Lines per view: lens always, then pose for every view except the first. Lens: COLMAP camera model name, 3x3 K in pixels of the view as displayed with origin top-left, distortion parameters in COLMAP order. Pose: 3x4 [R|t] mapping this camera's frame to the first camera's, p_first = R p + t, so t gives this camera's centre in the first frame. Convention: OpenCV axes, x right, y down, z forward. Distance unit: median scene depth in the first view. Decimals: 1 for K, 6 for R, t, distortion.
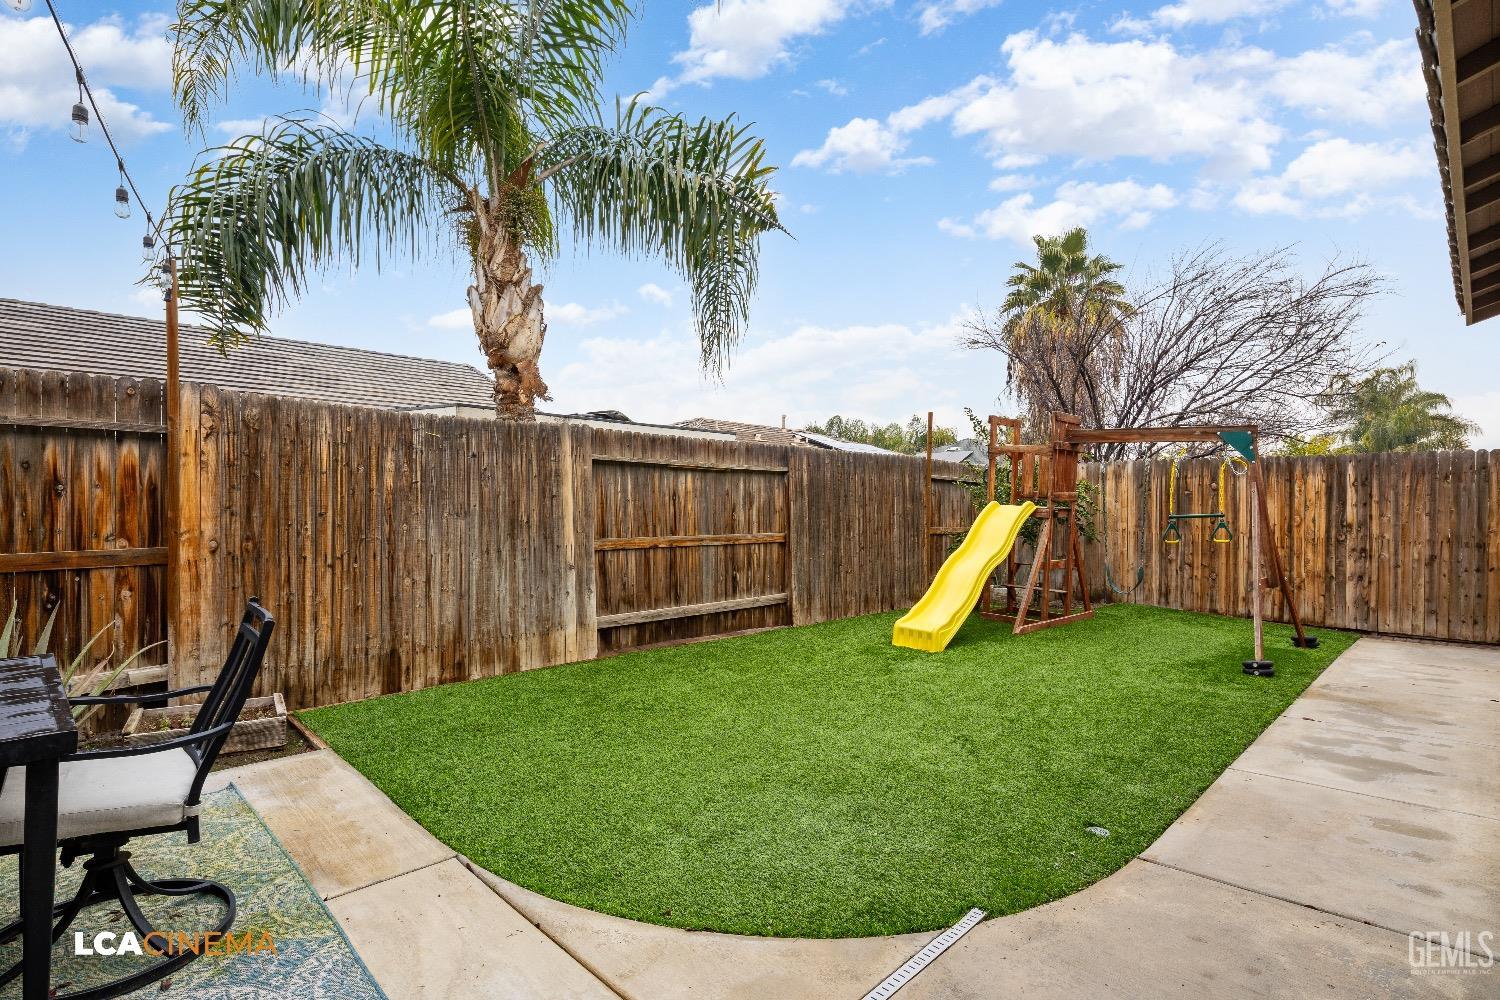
lens RADIAL K [[732.9, 0, 757.0], [0, 732.9, 506.8], [0, 0, 1]] dist [0.000713, -0.000095]
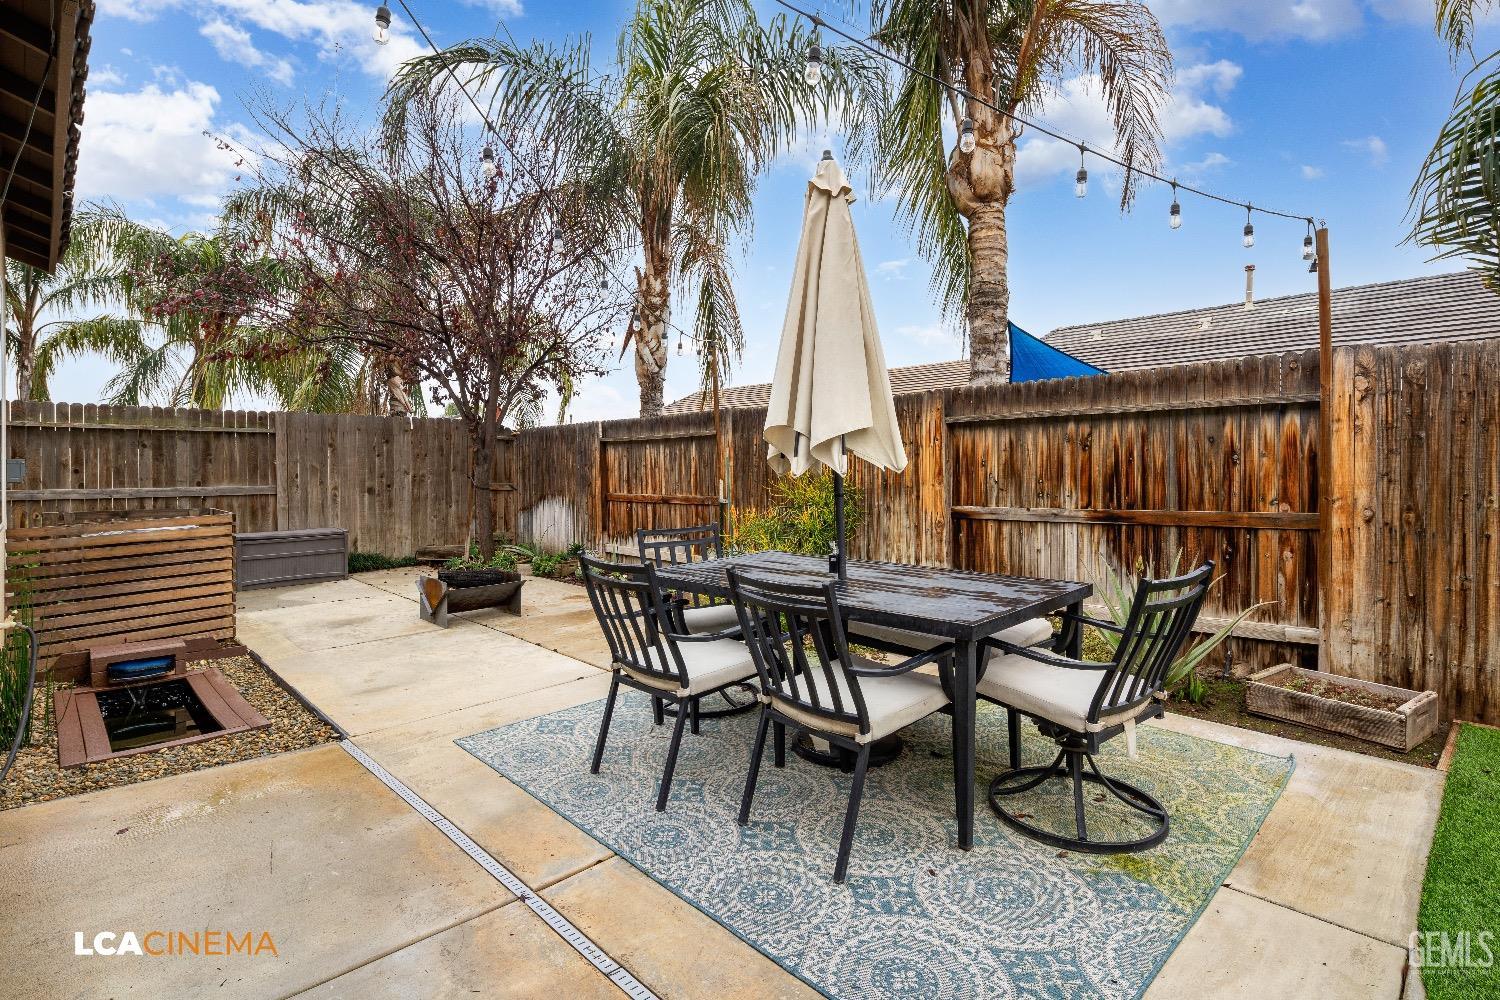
lens RADIAL K [[732.9, 0, 760.6], [0, 732.9, 475.9], [0, 0, 1]] dist [0.000713, -0.000095]
pose [[-0.015385, 0.002088, -0.999879, 0.220575], [0.002556, 0.999995, 0.002049, -0.000808], [0.999878, -0.002525, -0.015391, 0.241308]]
